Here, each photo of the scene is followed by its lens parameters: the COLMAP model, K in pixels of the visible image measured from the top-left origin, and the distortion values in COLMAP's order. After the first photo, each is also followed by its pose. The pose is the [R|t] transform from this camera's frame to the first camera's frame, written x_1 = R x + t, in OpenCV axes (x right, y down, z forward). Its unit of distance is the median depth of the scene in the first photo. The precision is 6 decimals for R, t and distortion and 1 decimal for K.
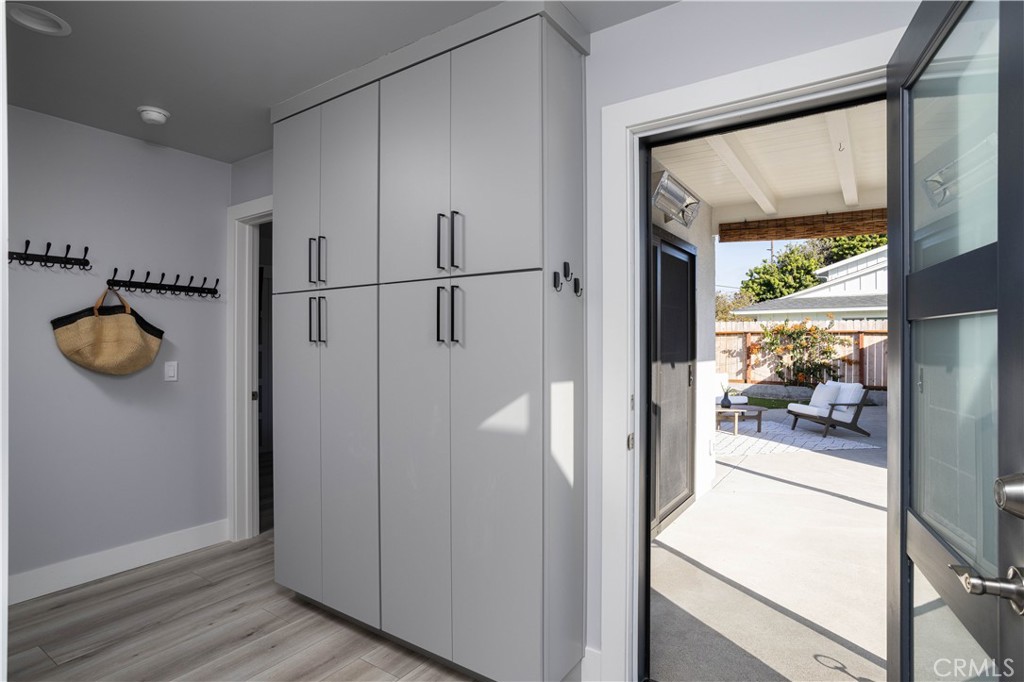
lens RADIAL K [[536.0, 0, 509.4], [0, 536.0, 341.7], [0, 0, 1]] dist [0.002915, 0.000188]
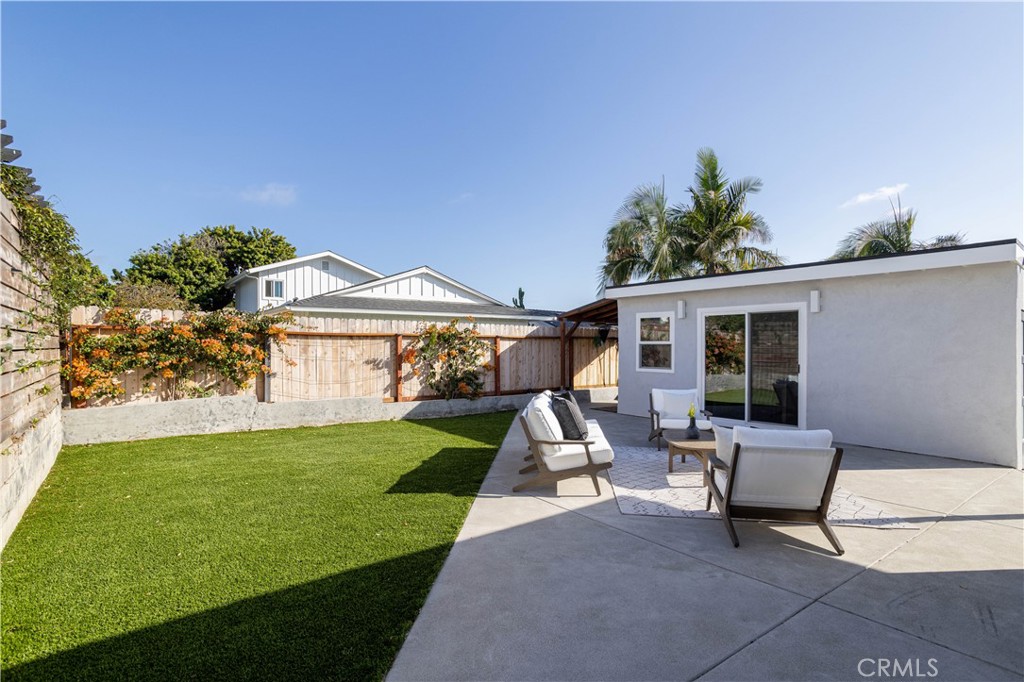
lens RADIAL K [[491.6, 0, 513.0], [0, 491.6, 343.3], [0, 0, 1]] dist [-0.000728, -0.000113]
pose [[0.336713, 0.001100, 0.941607, -0.158335], [0.001704, 0.999997, -0.001777, -0.004198], [-0.941606, 0.002203, 0.336710, 0.612578]]
